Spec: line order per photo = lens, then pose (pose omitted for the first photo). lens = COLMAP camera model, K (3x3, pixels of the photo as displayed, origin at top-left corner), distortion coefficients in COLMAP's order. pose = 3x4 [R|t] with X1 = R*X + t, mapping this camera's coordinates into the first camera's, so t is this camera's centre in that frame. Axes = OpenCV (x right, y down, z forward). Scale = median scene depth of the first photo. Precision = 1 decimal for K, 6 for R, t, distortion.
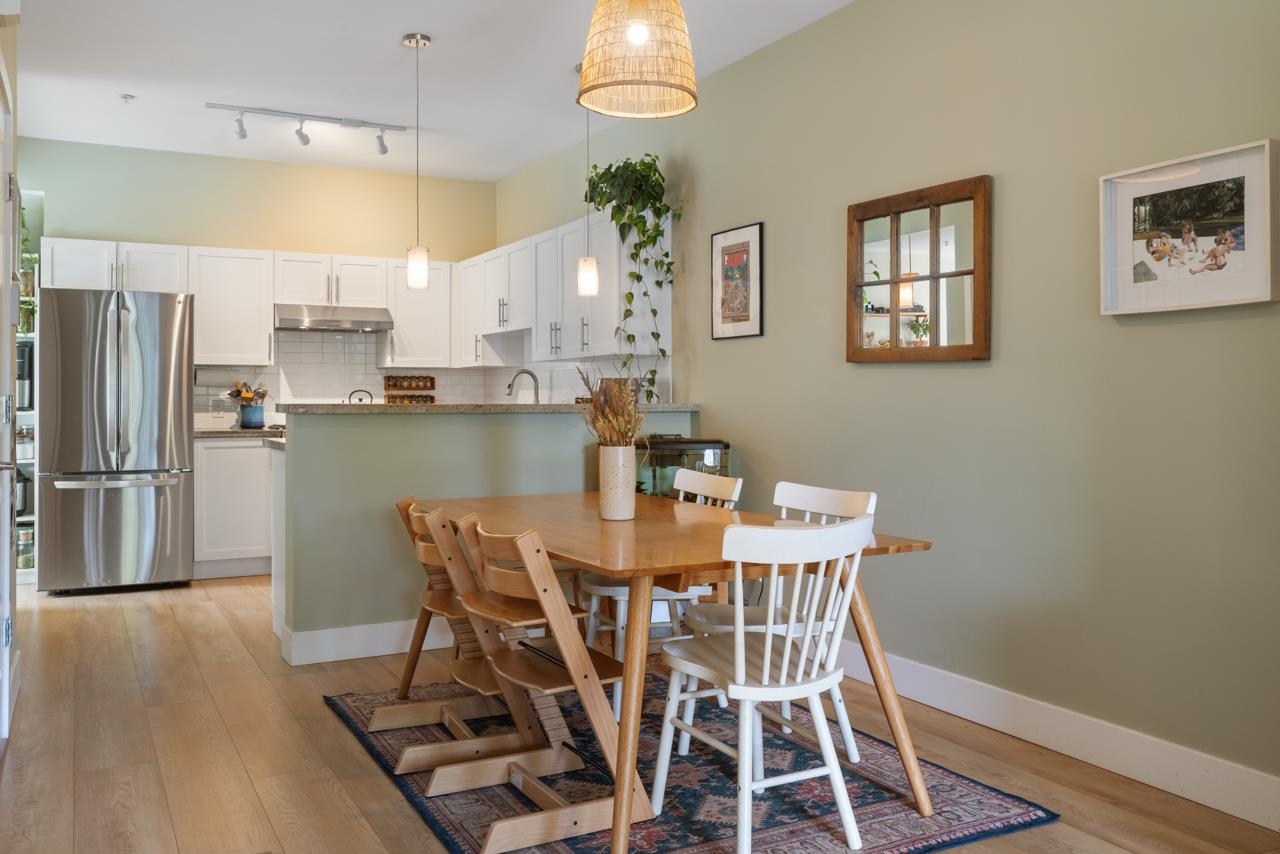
lens RADIAL K [[1057.0, 0, 643.3], [0, 1057.0, 401.4], [0, 0, 1]] dist [0.002426, -0.009687]
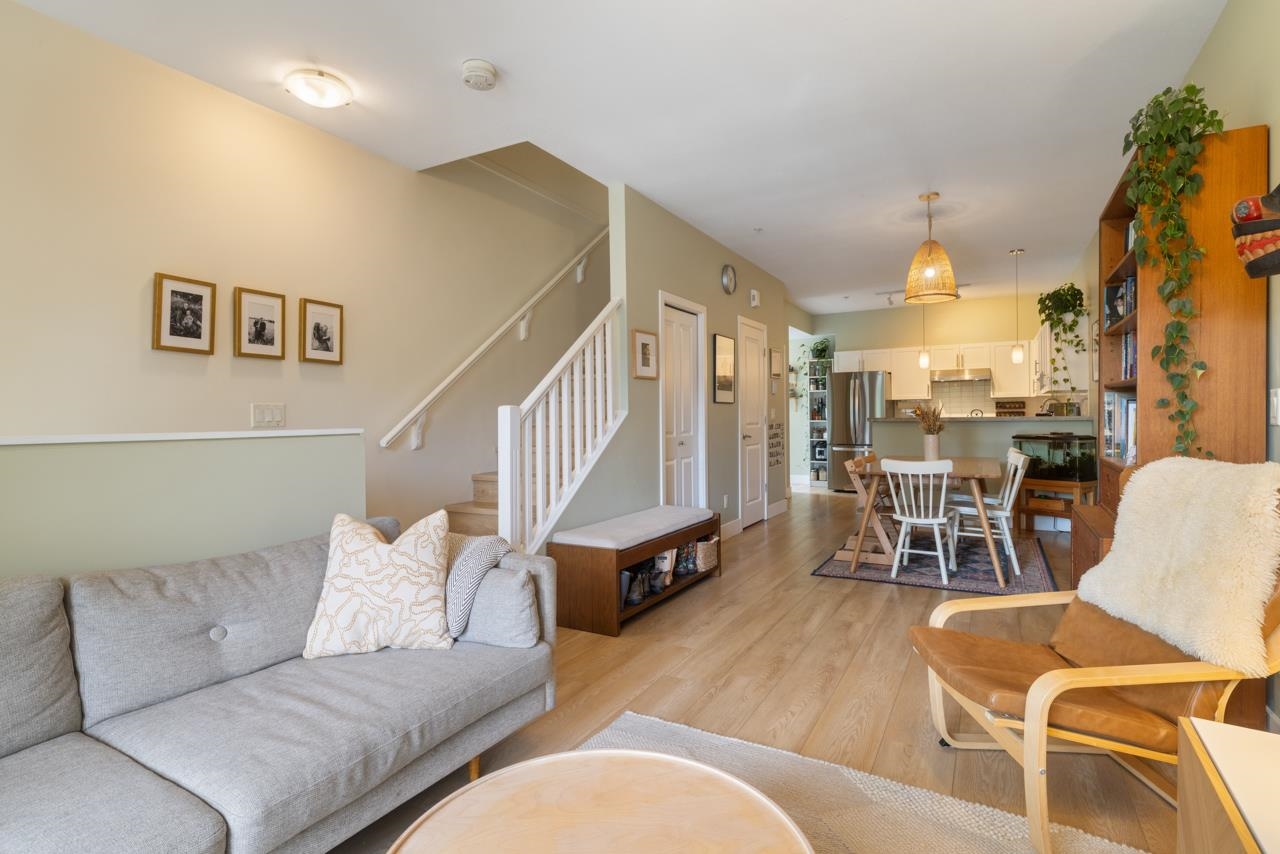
lens RADIAL K [[625.7, 0, 643.9], [0, 625.7, 422.9], [0, 0, 1]] dist [-0.000782, -0.000525]
pose [[0.539202, 0.002884, -0.842172, 0.618785], [0.010179, 0.999899, 0.009942, -0.005637], [0.842115, -0.013933, 0.539118, -0.275510]]
